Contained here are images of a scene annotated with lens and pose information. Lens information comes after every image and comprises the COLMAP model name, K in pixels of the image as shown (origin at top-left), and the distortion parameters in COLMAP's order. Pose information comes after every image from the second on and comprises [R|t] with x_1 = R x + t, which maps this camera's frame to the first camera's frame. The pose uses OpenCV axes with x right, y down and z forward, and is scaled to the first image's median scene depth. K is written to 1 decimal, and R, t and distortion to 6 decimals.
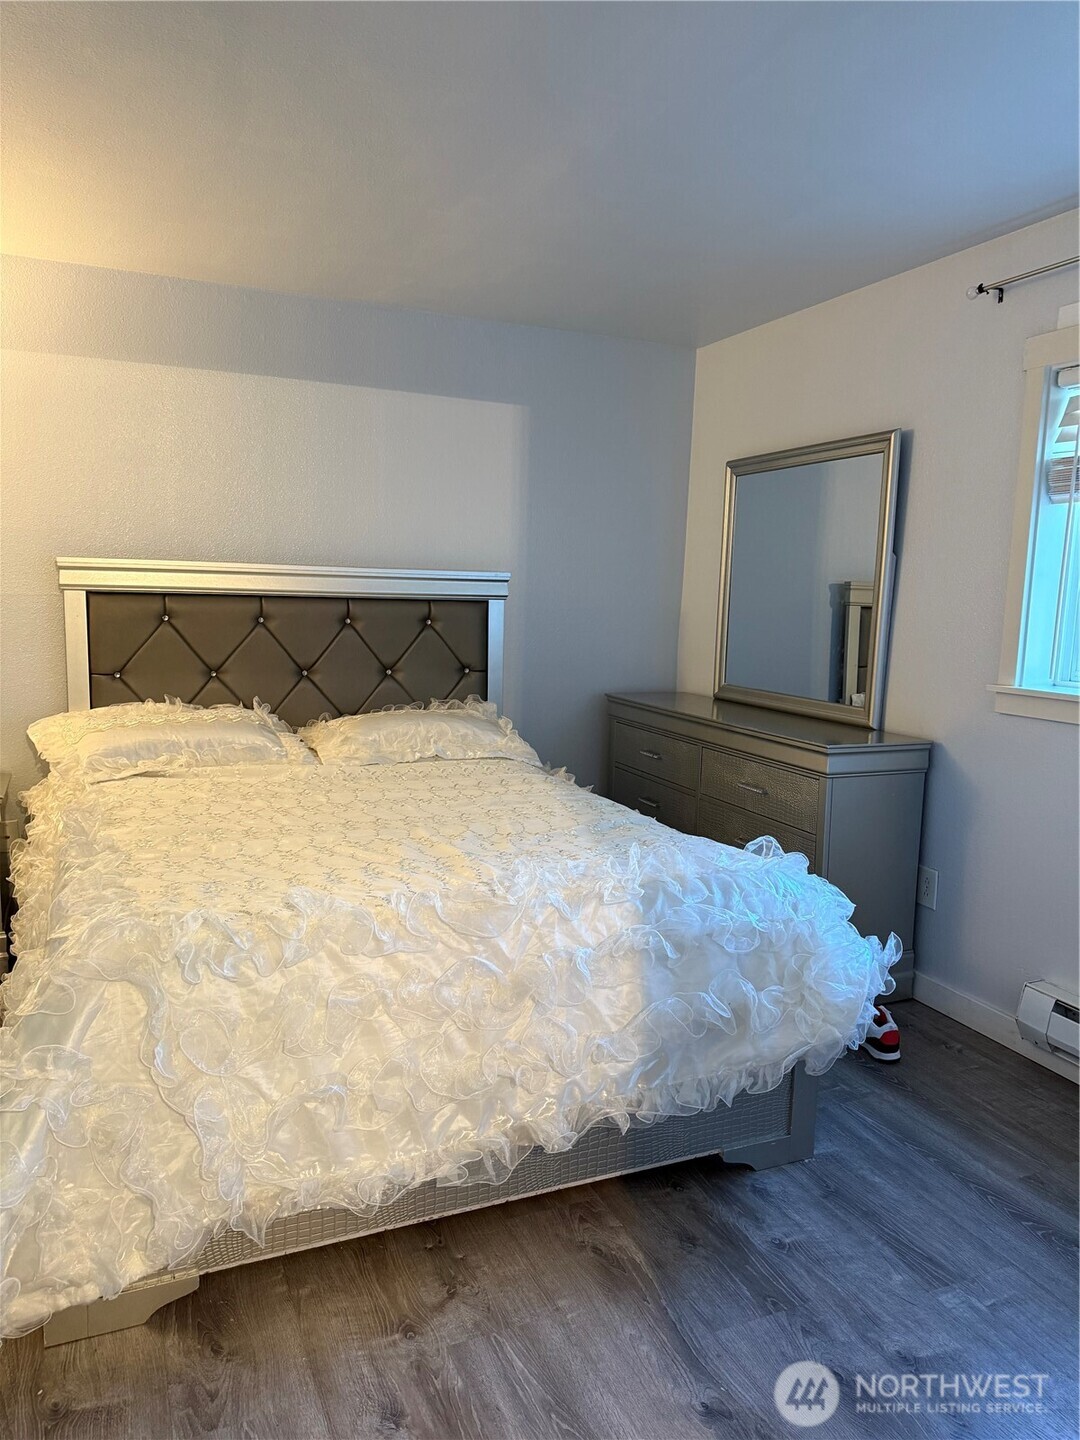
lens RADIAL K [[1005.2, 0, 540.7], [0, 1005.2, 731.4], [0, 0, 1]] dist [0.041778, -0.052598]
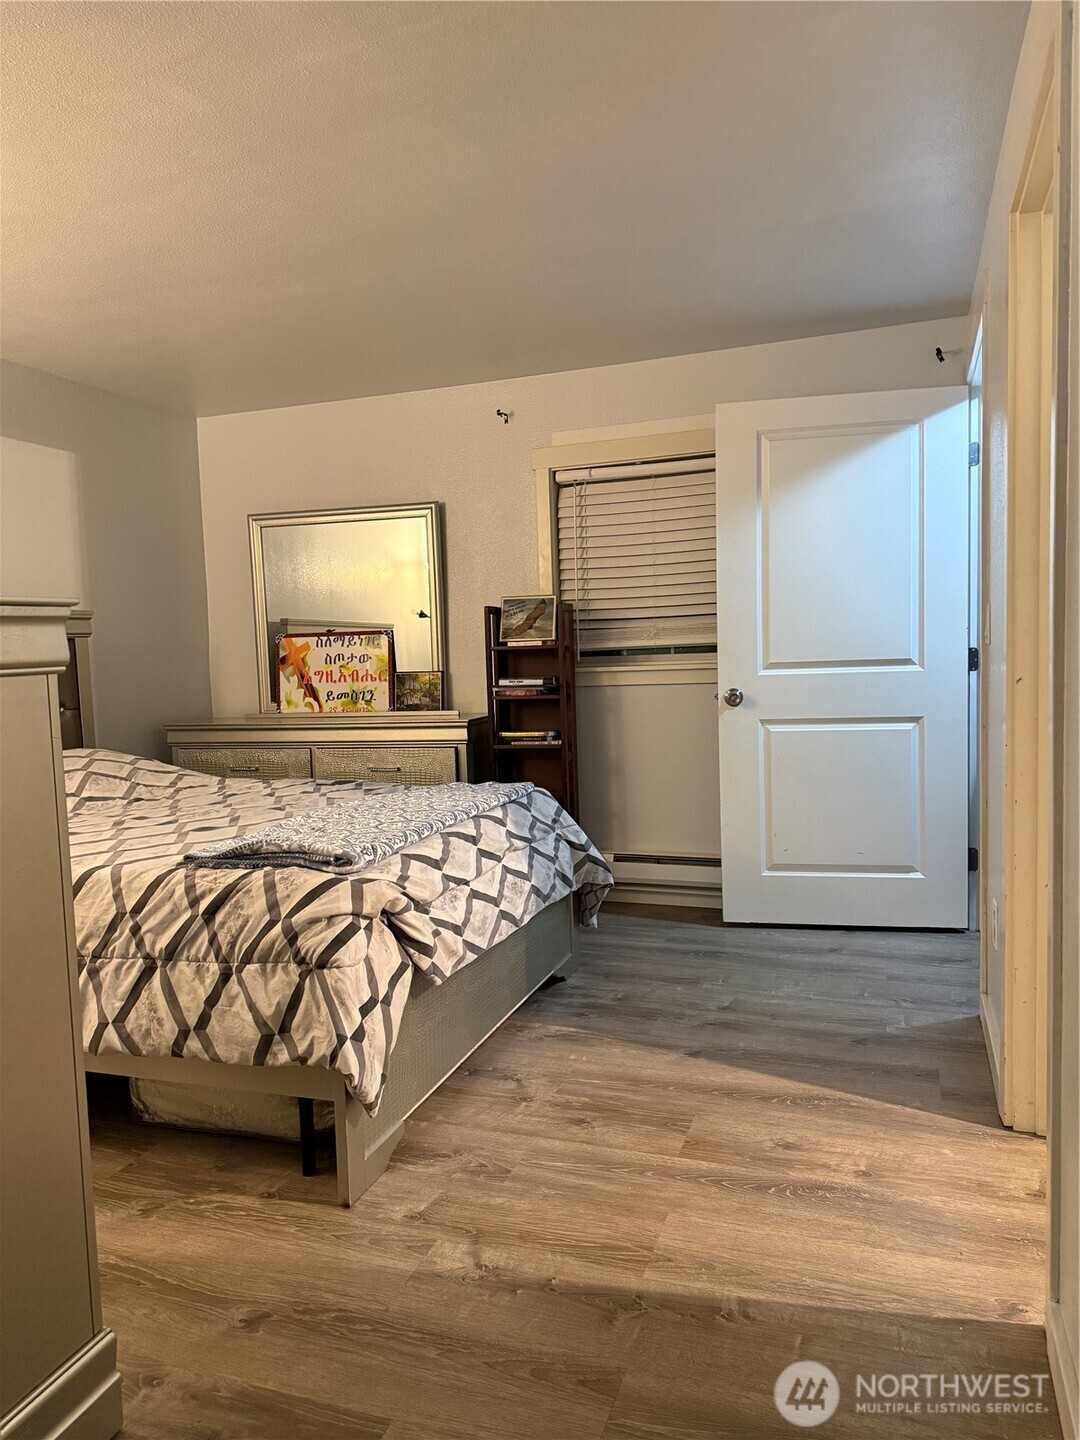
lens RADIAL K [[1005.2, 0, 536.2], [0, 1005.2, 730.9], [0, 0, 1]] dist [0.041778, -0.052598]
pose [[0.676232, -0.104111, 0.729295, -1.030216], [0.149975, 0.988688, 0.002078, 0.065678], [-0.721261, 0.107971, 0.684197, -0.049137]]
